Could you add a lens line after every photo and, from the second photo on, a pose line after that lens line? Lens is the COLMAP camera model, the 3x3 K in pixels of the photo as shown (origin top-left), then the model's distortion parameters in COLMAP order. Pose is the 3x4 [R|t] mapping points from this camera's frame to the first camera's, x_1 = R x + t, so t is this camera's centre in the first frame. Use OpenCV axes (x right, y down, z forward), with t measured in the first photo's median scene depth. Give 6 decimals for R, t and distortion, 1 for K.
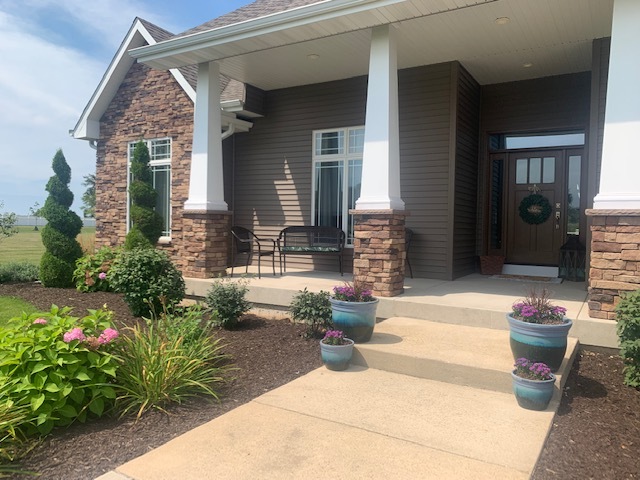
lens RADIAL K [[488.3, 0, 323.7], [0, 488.3, 234.9], [0, 0, 1]] dist [0.000098, -0.002317]
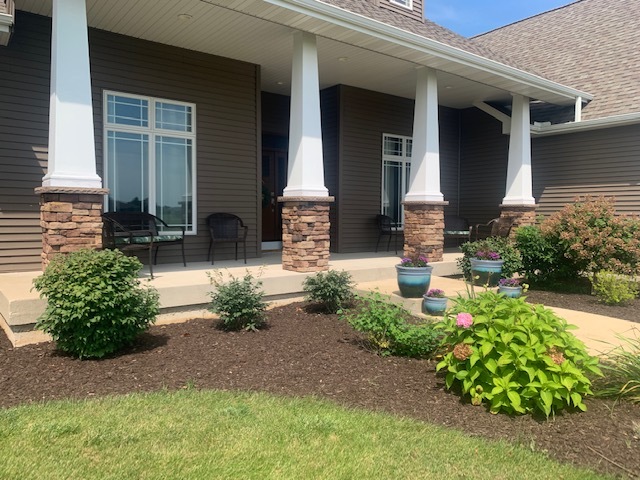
lens RADIAL K [[488.3, 0, 323.7], [0, 488.3, 239.6], [0, 0, 1]] dist [0.000098, -0.002317]
pose [[0.360164, -0.067439, 0.930448, -0.987385], [0.013944, 0.997661, 0.066913, -0.029026], [-0.932785, -0.011126, 0.360262, 0.578367]]
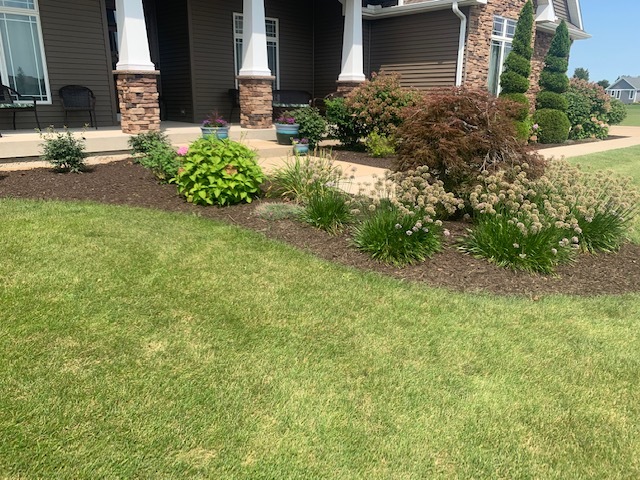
lens RADIAL K [[488.3, 0, 320.7], [0, 488.3, 240.2], [0, 0, 1]] dist [0.000098, -0.002317]
pose [[0.249022, -0.292219, 0.923361, -1.228104], [0.008440, 0.954014, 0.299644, -0.004006], [-0.968461, -0.066824, 0.240037, 0.139583]]
